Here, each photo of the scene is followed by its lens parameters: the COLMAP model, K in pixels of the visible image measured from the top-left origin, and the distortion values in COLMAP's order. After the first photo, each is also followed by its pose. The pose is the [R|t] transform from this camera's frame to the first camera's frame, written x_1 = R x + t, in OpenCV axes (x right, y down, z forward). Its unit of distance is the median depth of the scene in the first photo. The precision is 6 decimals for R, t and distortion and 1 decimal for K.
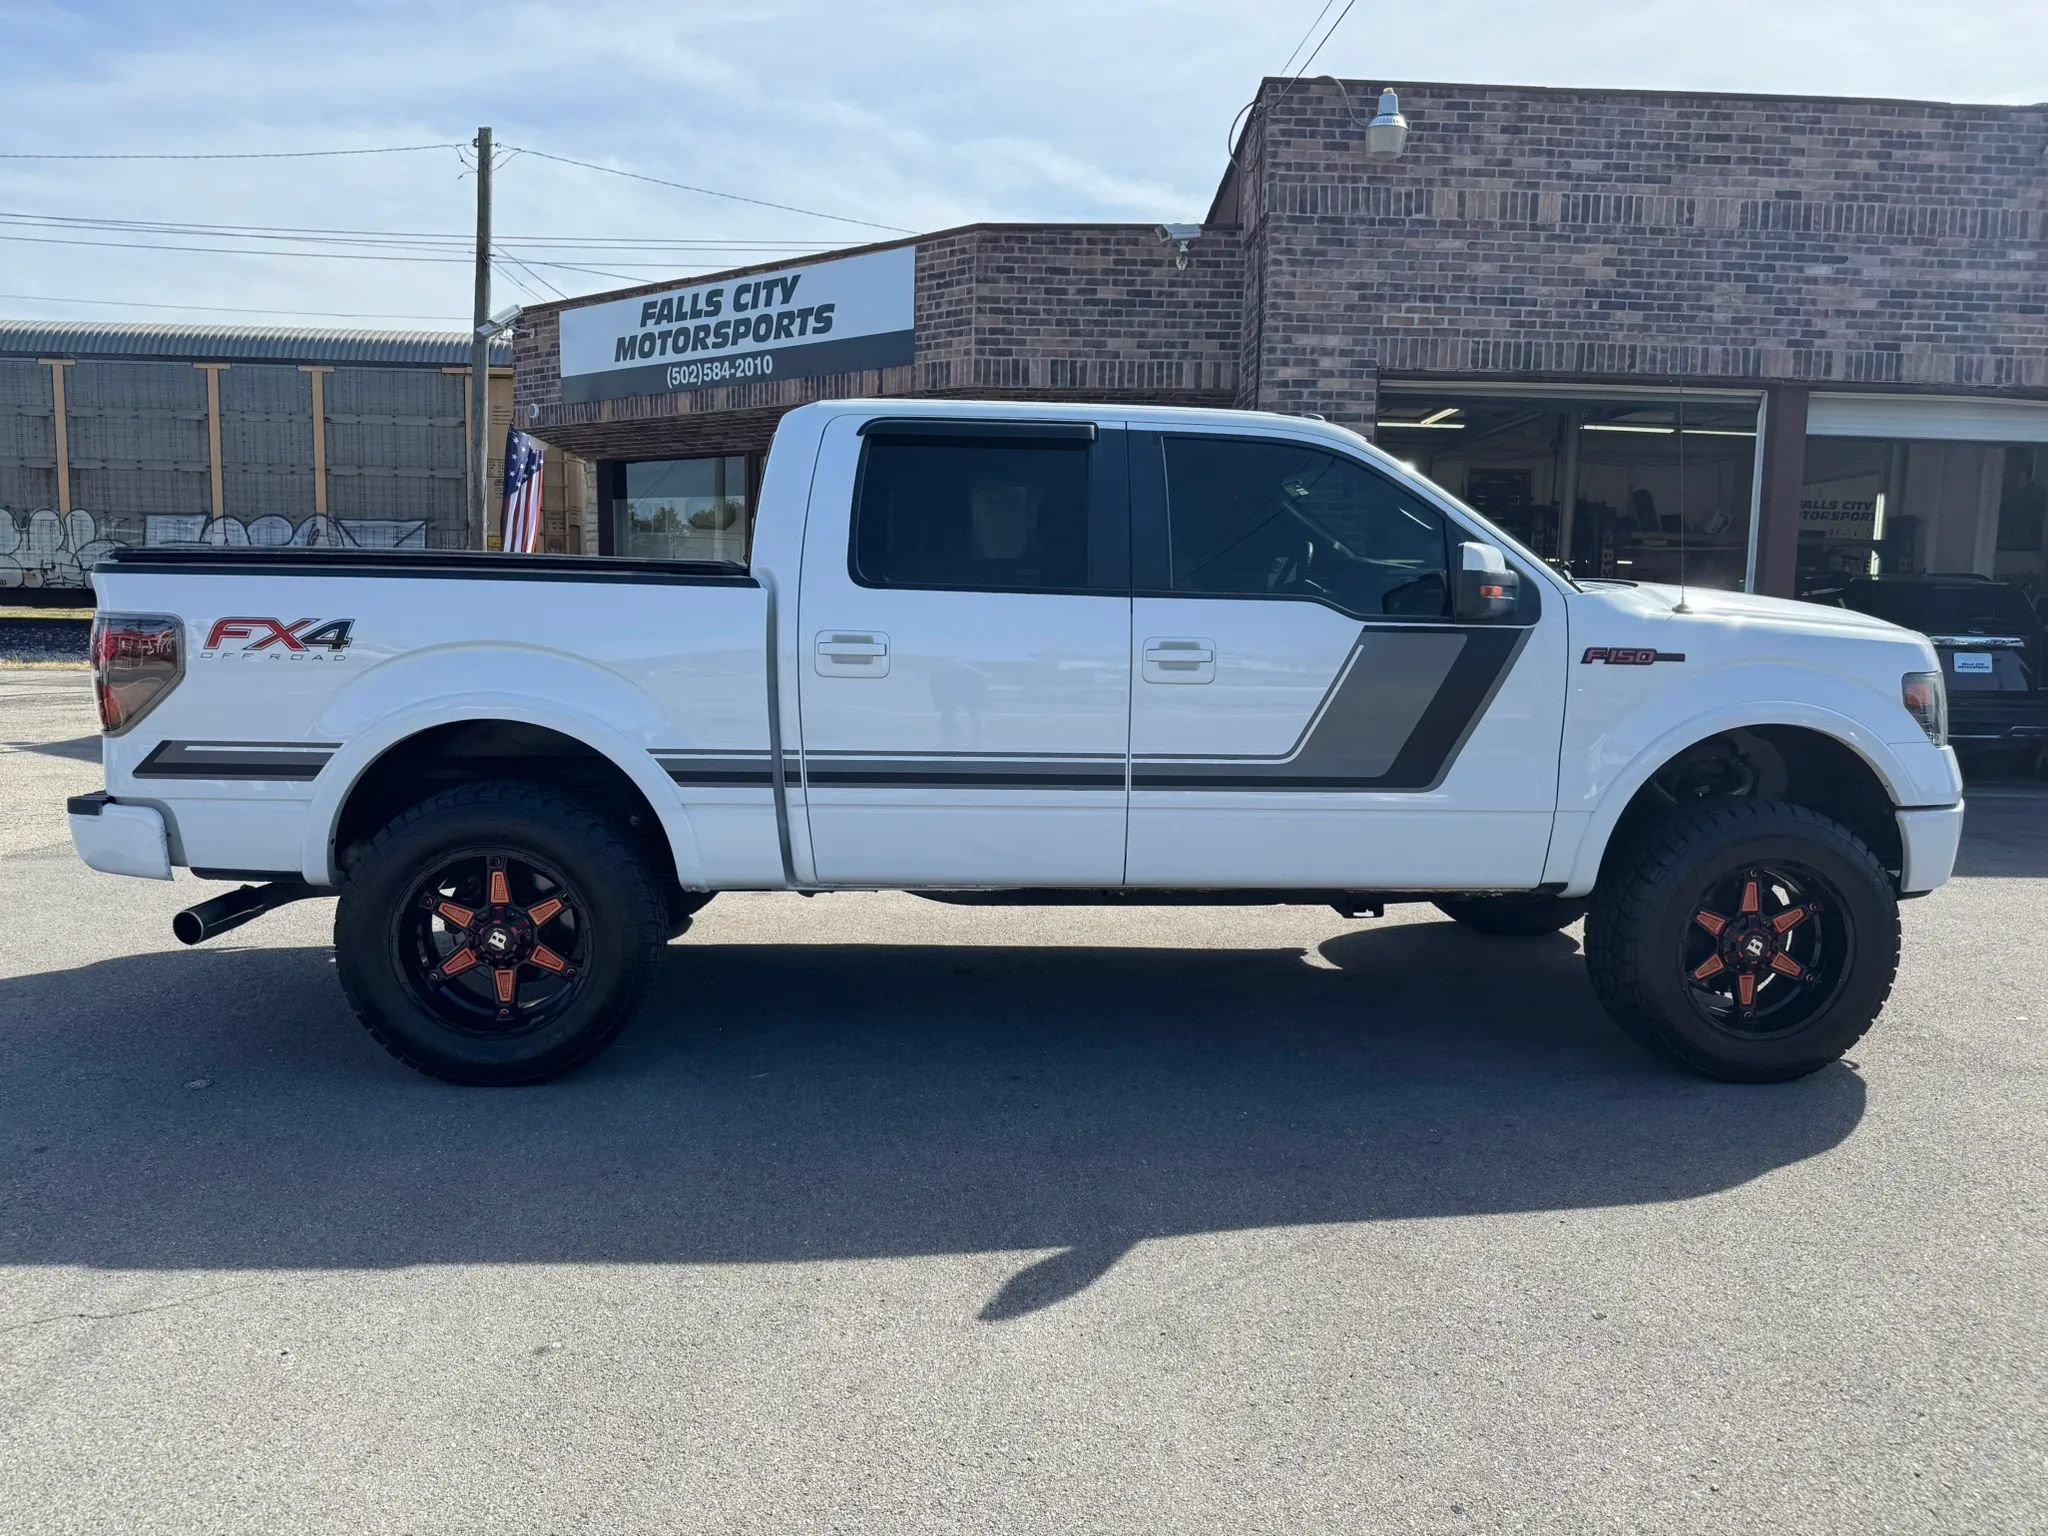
lens RADIAL K [[1457.1, 0, 1071.1], [0, 1457.1, 771.2], [0, 0, 1]] dist [0.033709, -0.042952]
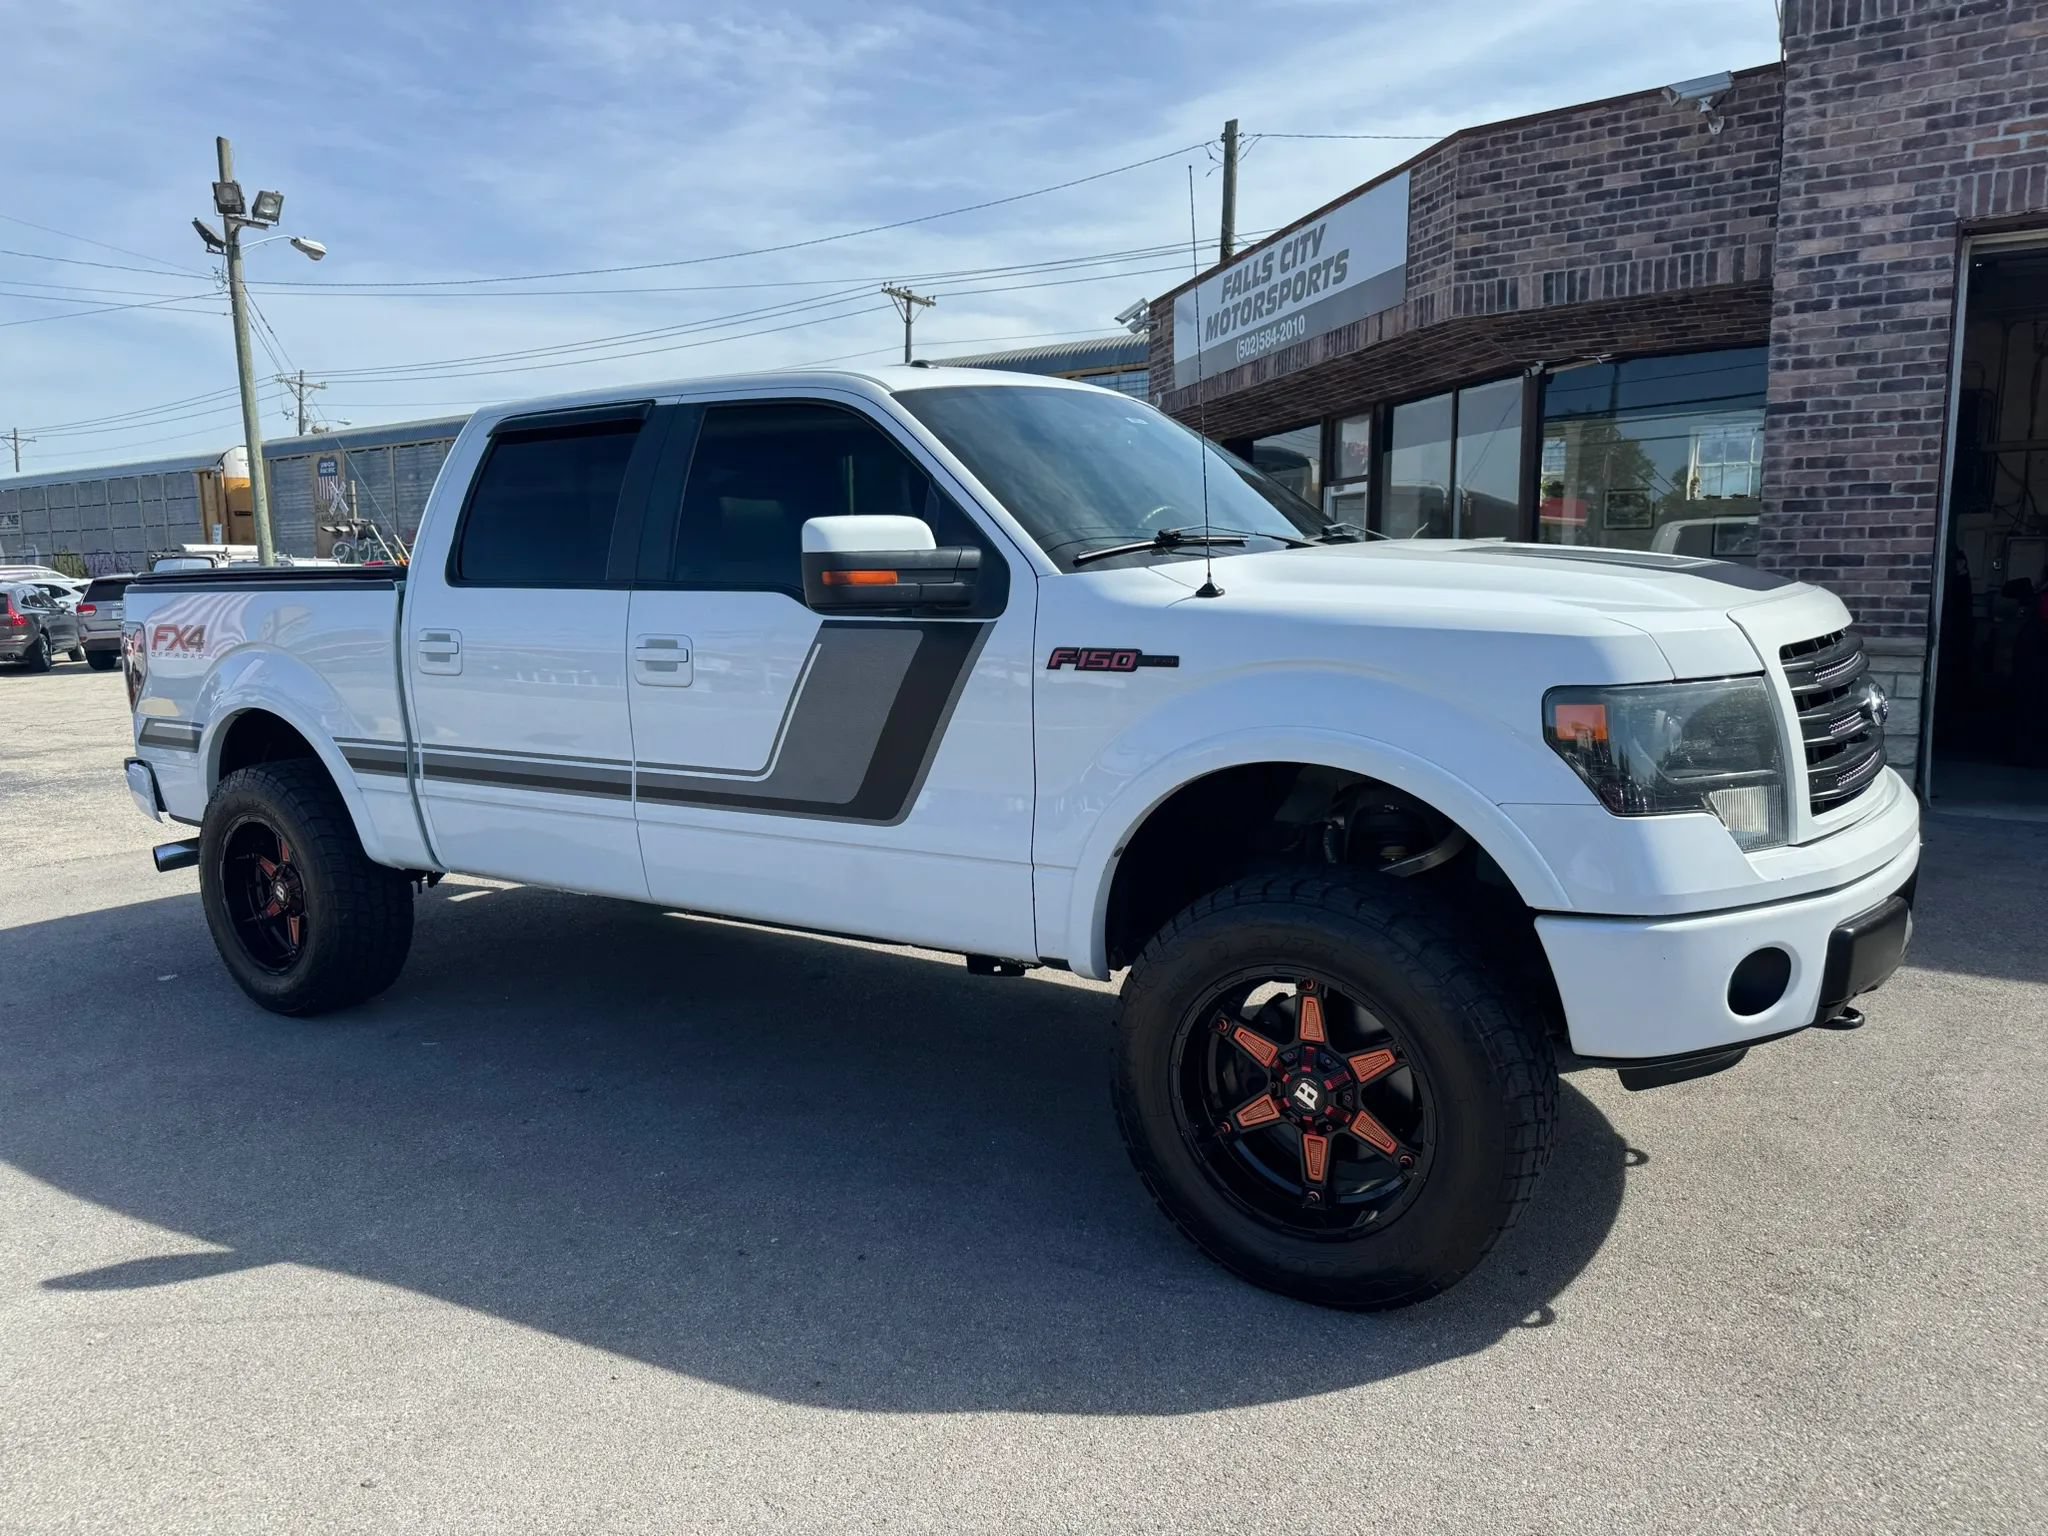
lens RADIAL K [[1457.1, 0, 1017.8], [0, 1457.1, 768.5], [0, 0, 1]] dist [0.033709, -0.042952]
pose [[0.793991, 0.049151, -0.605939, 0.798573], [-0.047959, 0.998684, 0.018166, -0.036124], [0.606034, 0.014636, 0.795304, 0.412747]]
